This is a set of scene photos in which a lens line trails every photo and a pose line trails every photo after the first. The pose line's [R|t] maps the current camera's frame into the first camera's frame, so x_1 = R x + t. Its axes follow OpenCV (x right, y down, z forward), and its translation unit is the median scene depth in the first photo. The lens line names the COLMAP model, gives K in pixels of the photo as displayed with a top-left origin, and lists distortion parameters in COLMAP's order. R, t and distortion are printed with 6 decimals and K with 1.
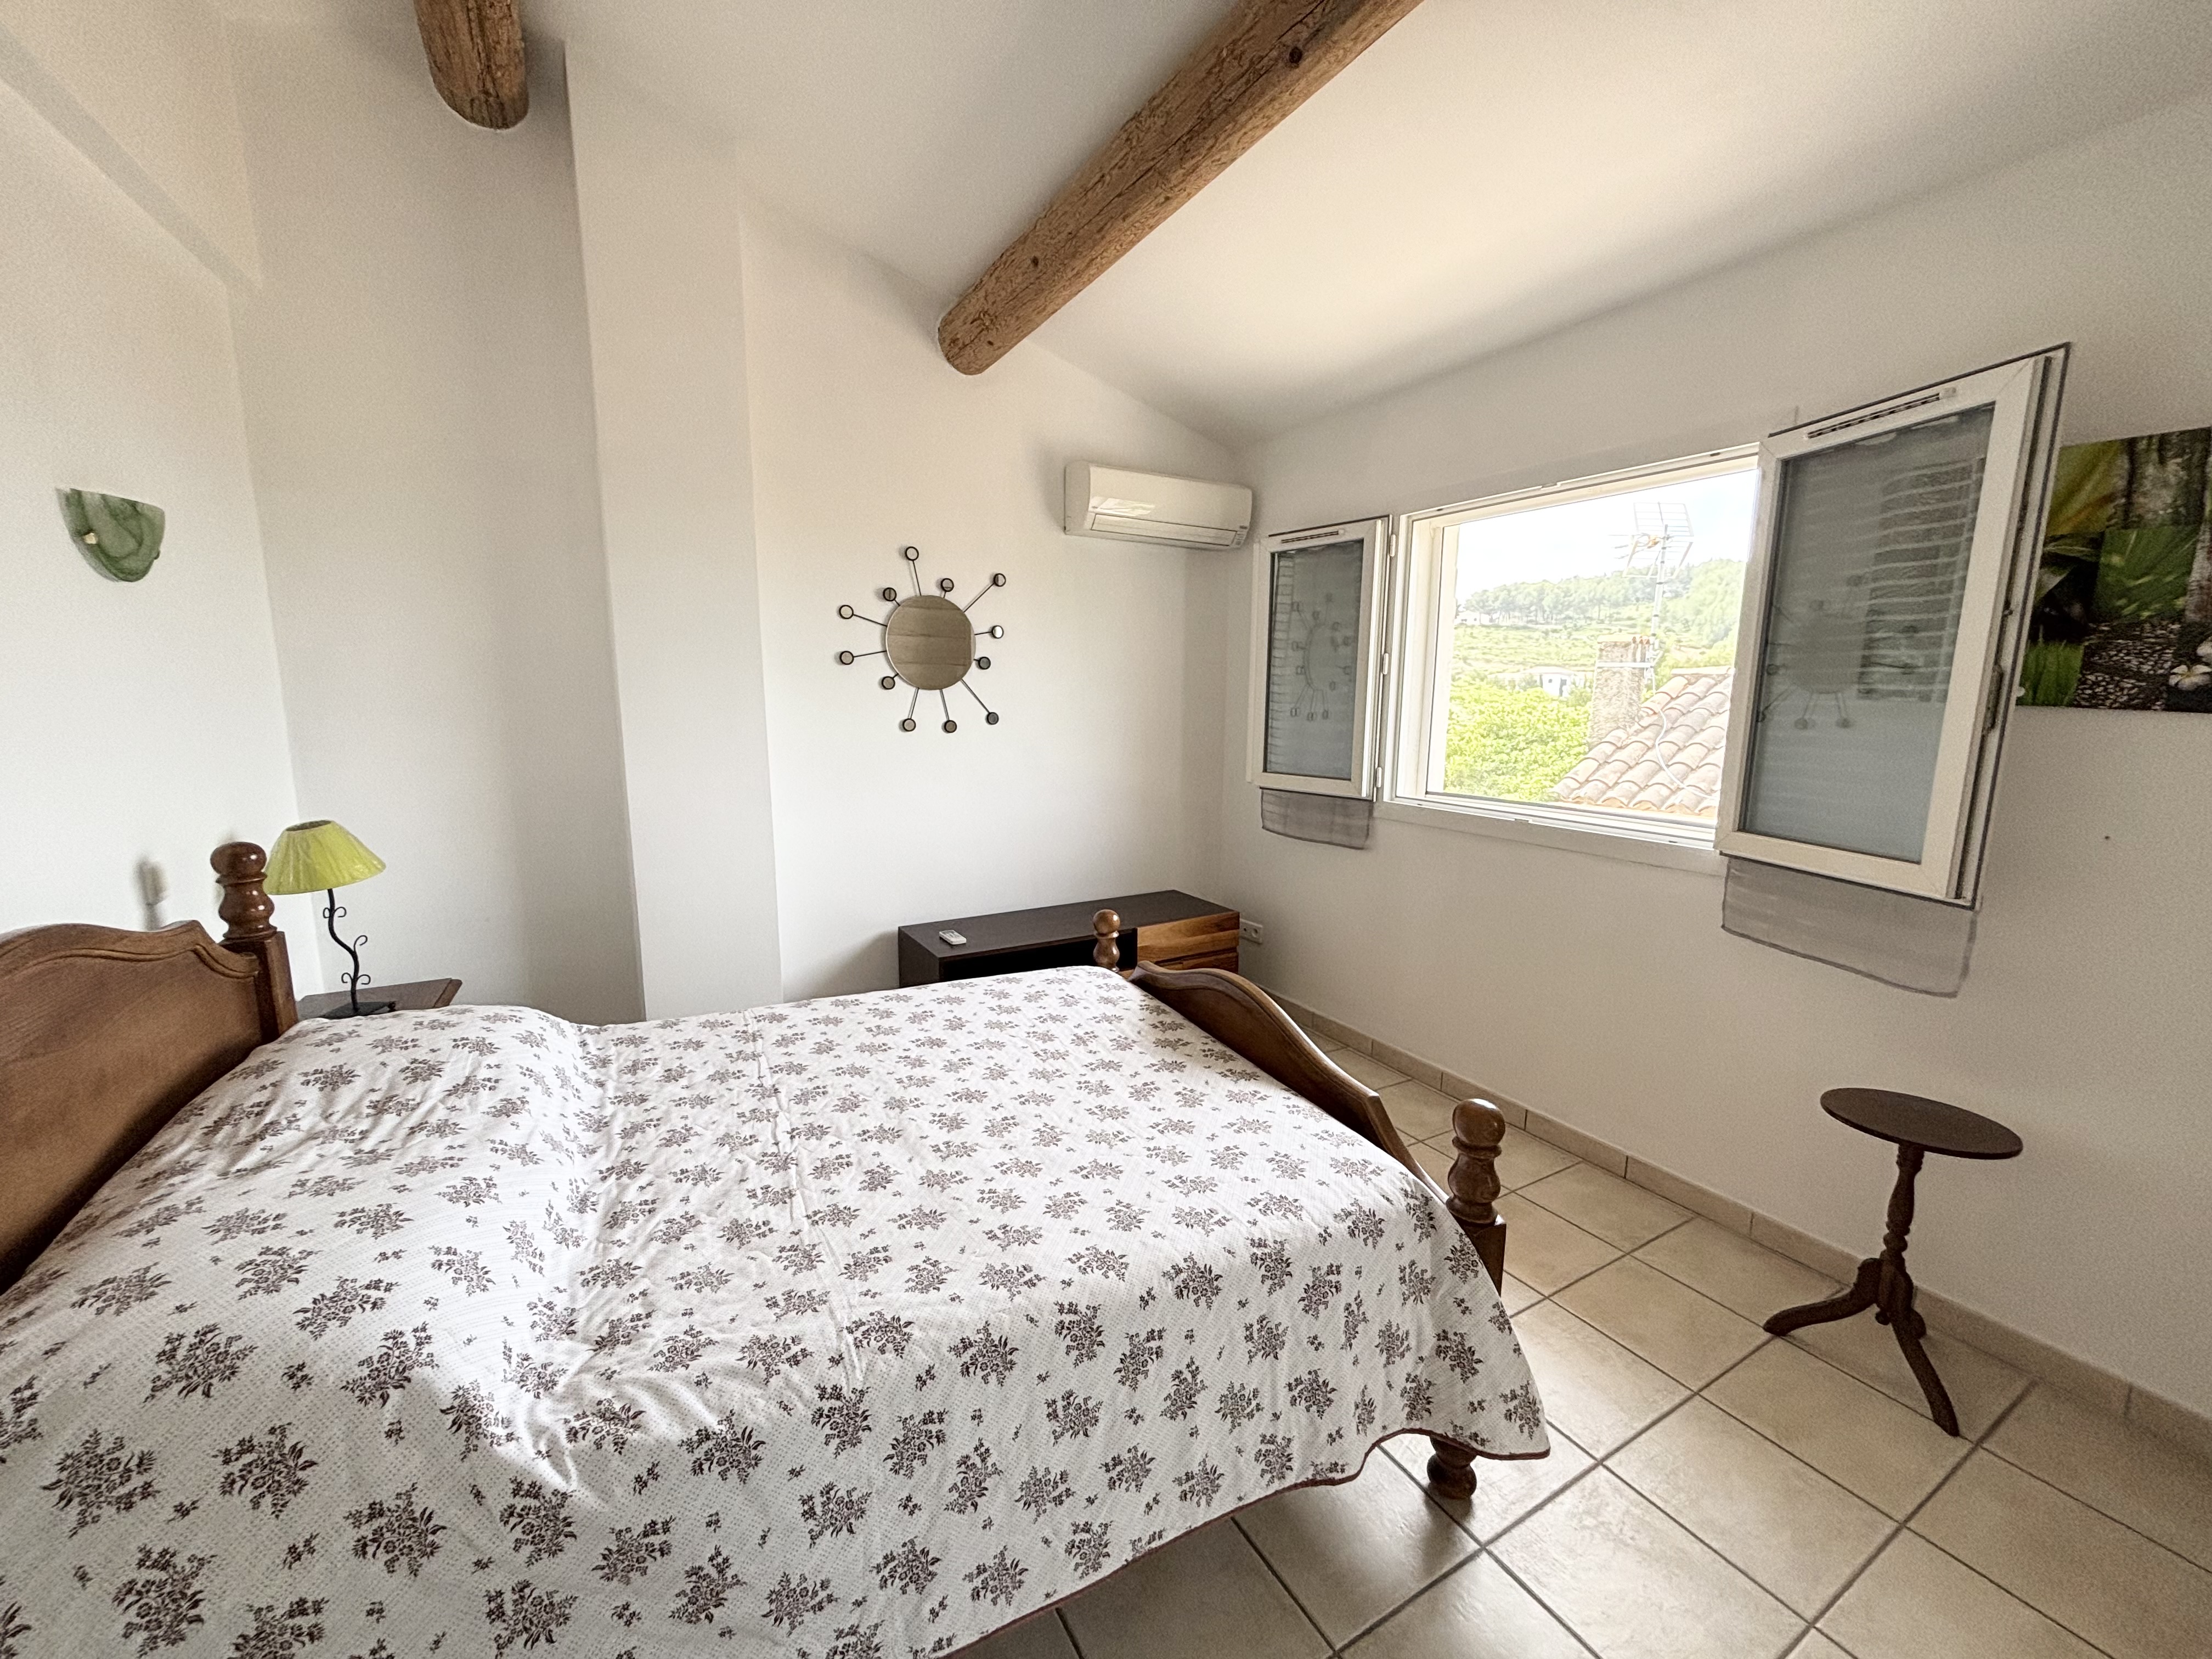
lens RADIAL K [[885.4, 0, 1110.8], [0, 885.4, 840.8], [0, 0, 1]] dist [0.001676, -0.012013]
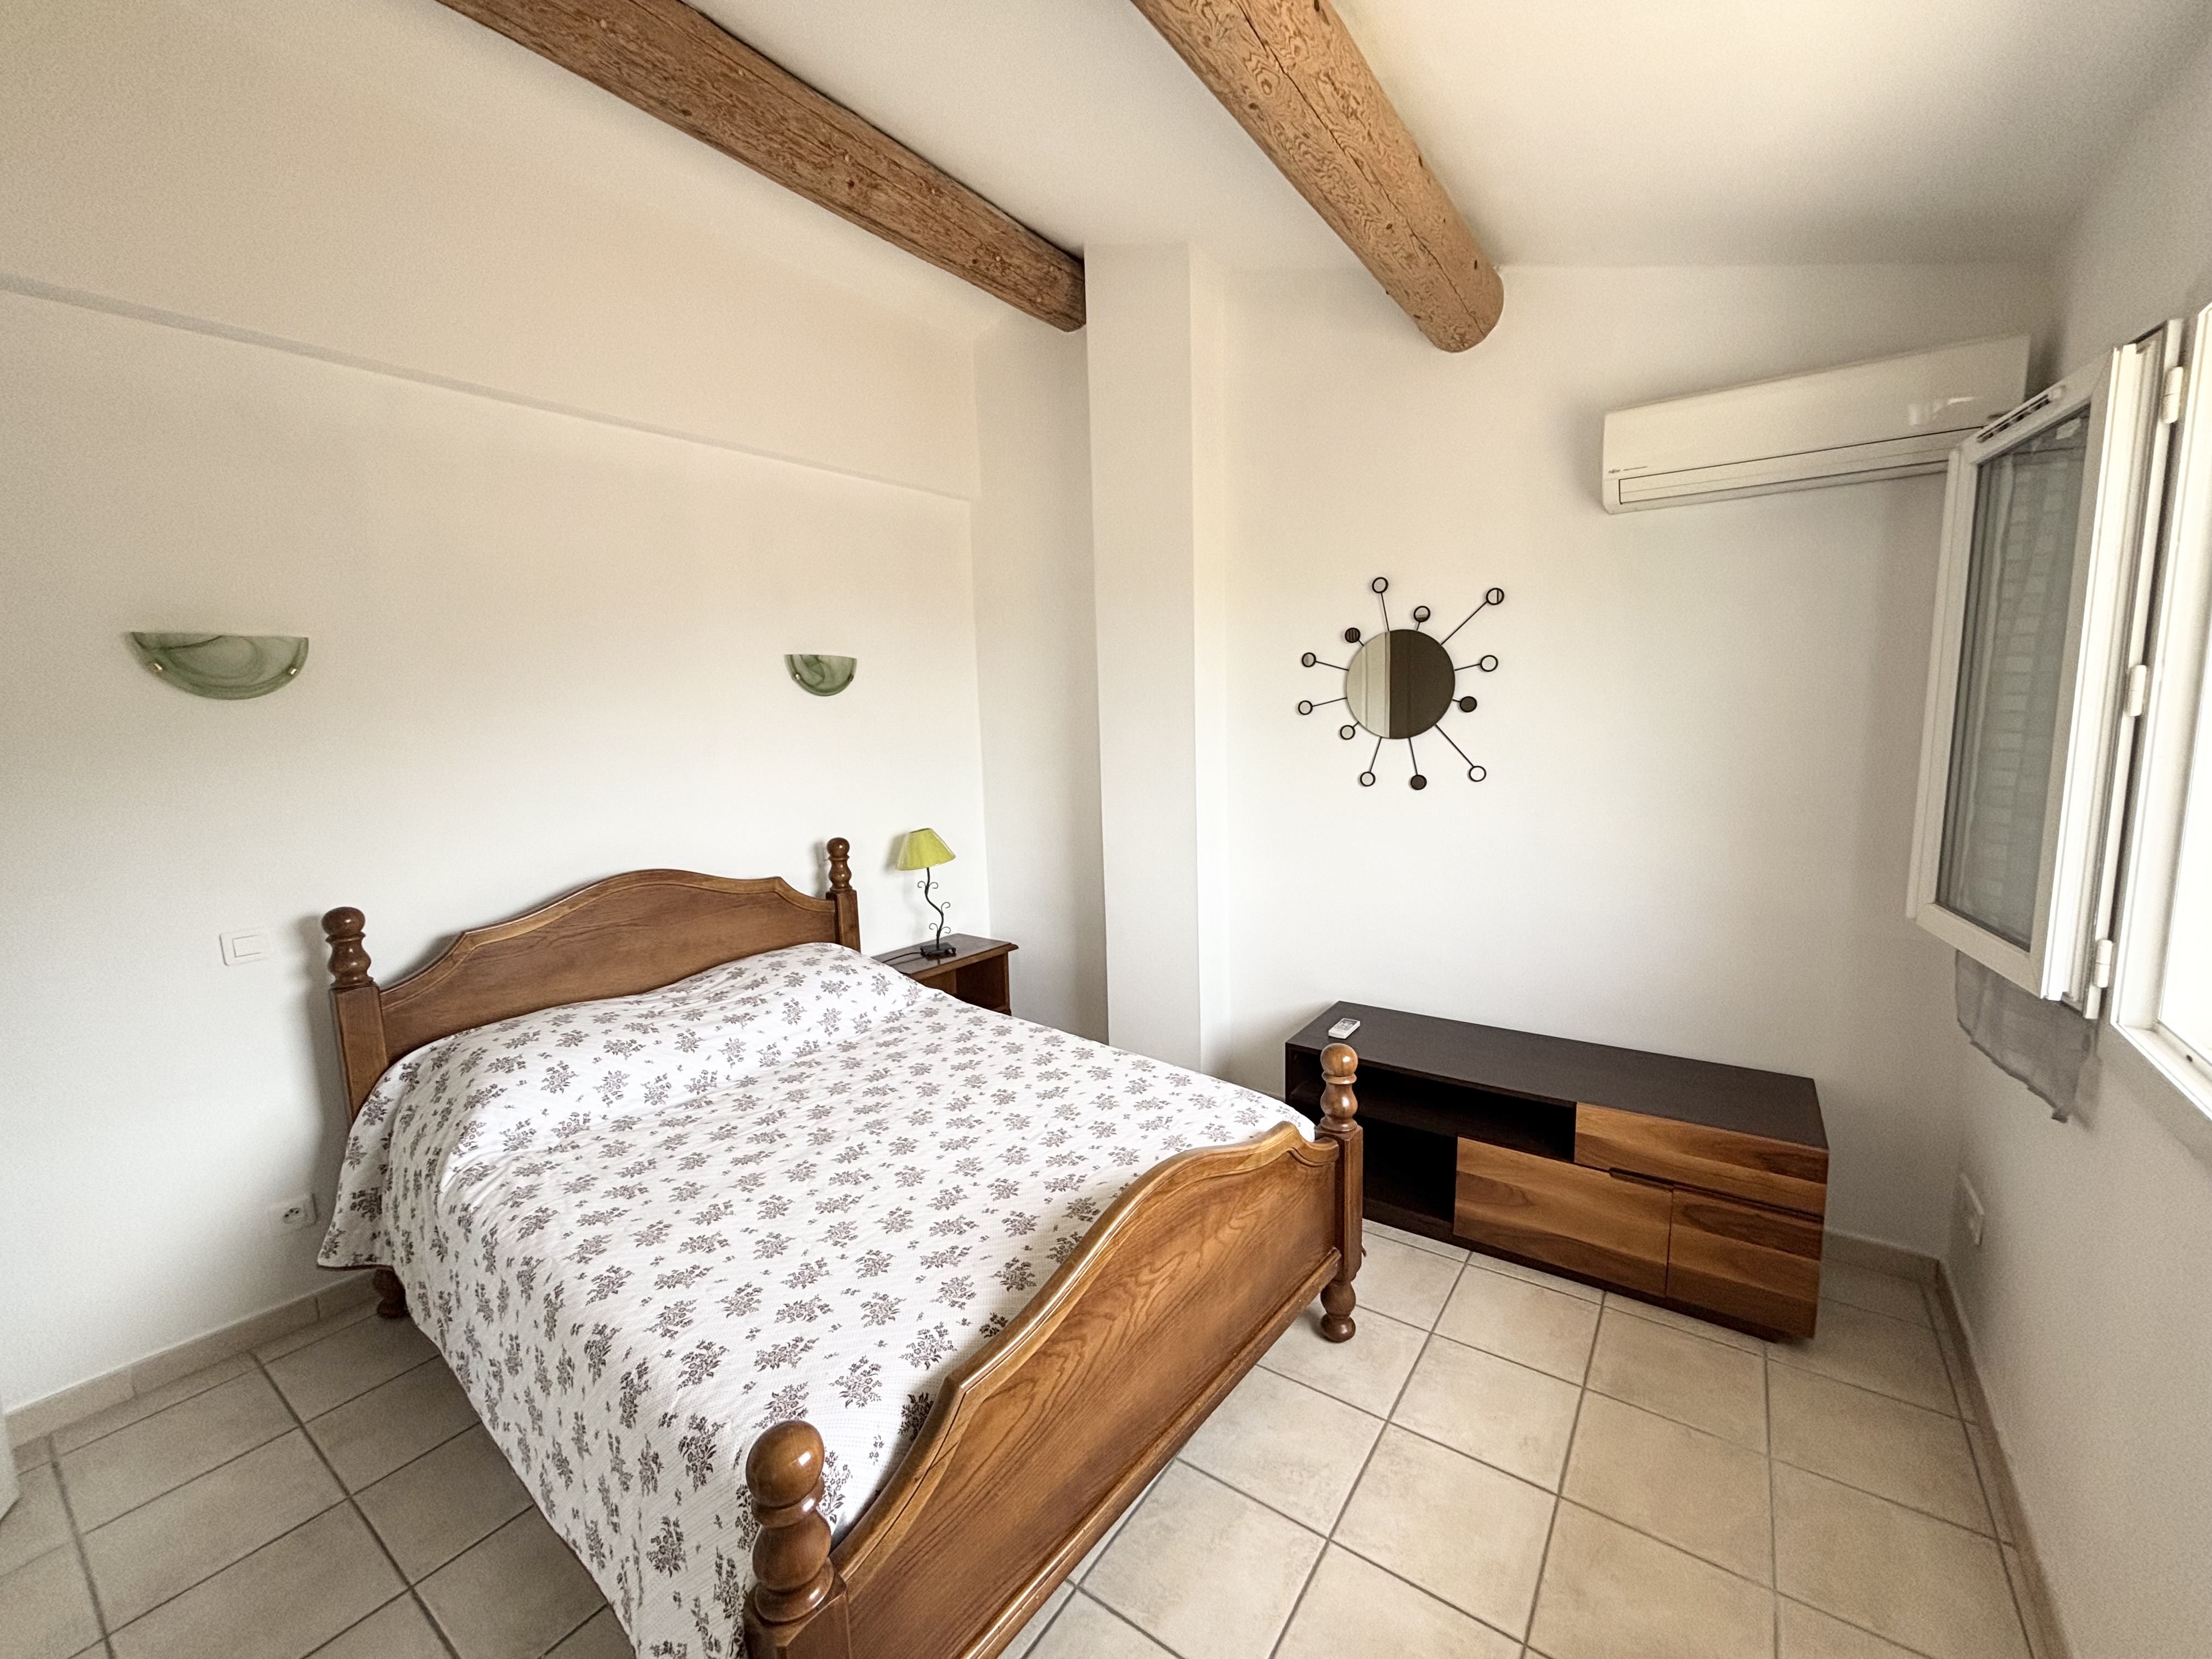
lens RADIAL K [[888.0, 0, 1111.6], [0, 888.0, 830.1], [0, 0, 1]] dist [0.002123, -0.002024]
pose [[0.406643, 0.101297, -0.907954, 0.836869], [-0.119654, 0.991178, 0.056993, -0.174986], [0.905717, 0.085465, 0.415177, 0.708310]]
